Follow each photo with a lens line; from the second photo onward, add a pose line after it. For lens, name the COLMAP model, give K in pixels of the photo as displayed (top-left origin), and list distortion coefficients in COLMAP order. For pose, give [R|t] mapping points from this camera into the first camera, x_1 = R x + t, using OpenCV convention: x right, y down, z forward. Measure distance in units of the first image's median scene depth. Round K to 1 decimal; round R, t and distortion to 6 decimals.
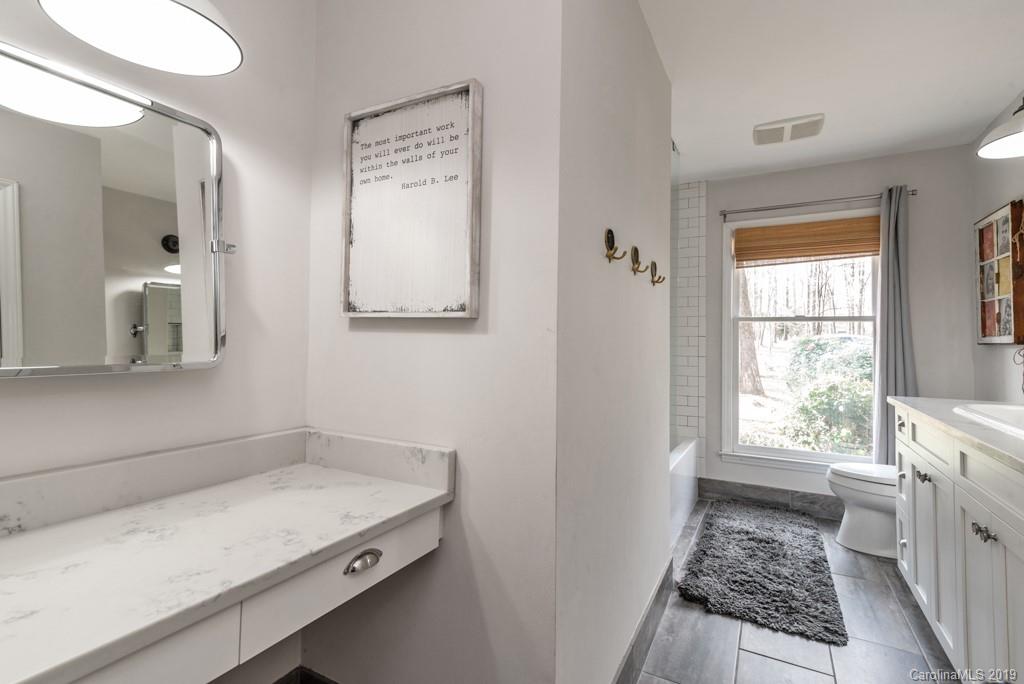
lens RADIAL K [[465.0, 0, 513.7], [0, 465.0, 341.5], [0, 0, 1]] dist [0.019999, -0.002218]
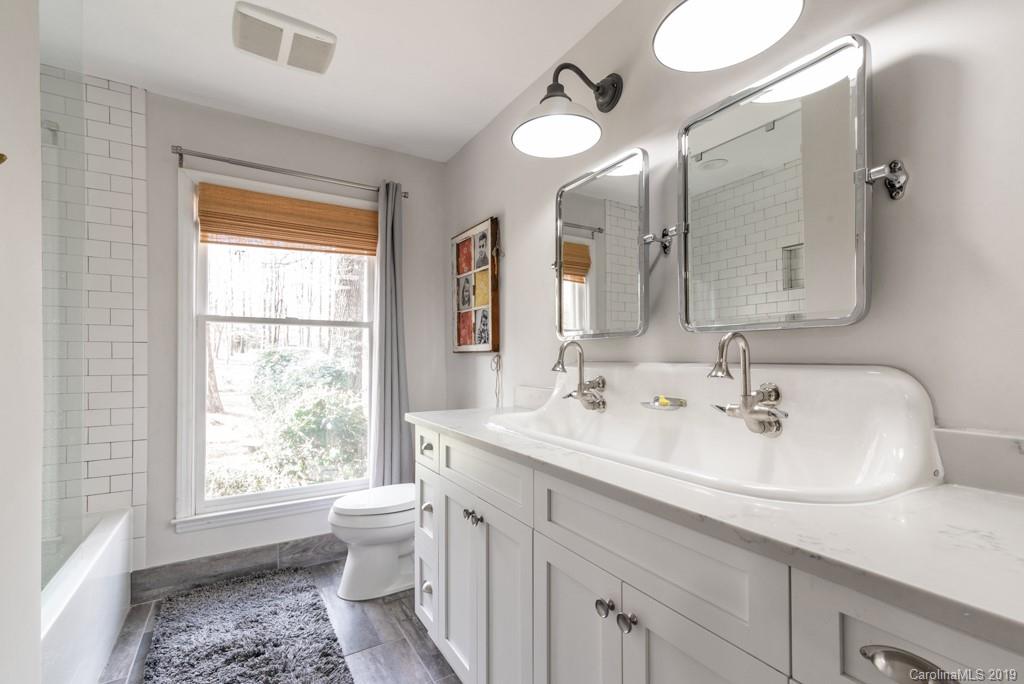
lens RADIAL K [[465.0, 0, 529.6], [0, 465.0, 351.6], [0, 0, 1]] dist [0.019999, -0.002218]
pose [[0.477157, 0.000057, 0.878818, 0.121218], [0.003936, 0.999990, -0.002201, 0.005596], [-0.878809, 0.004509, 0.477152, 0.296693]]
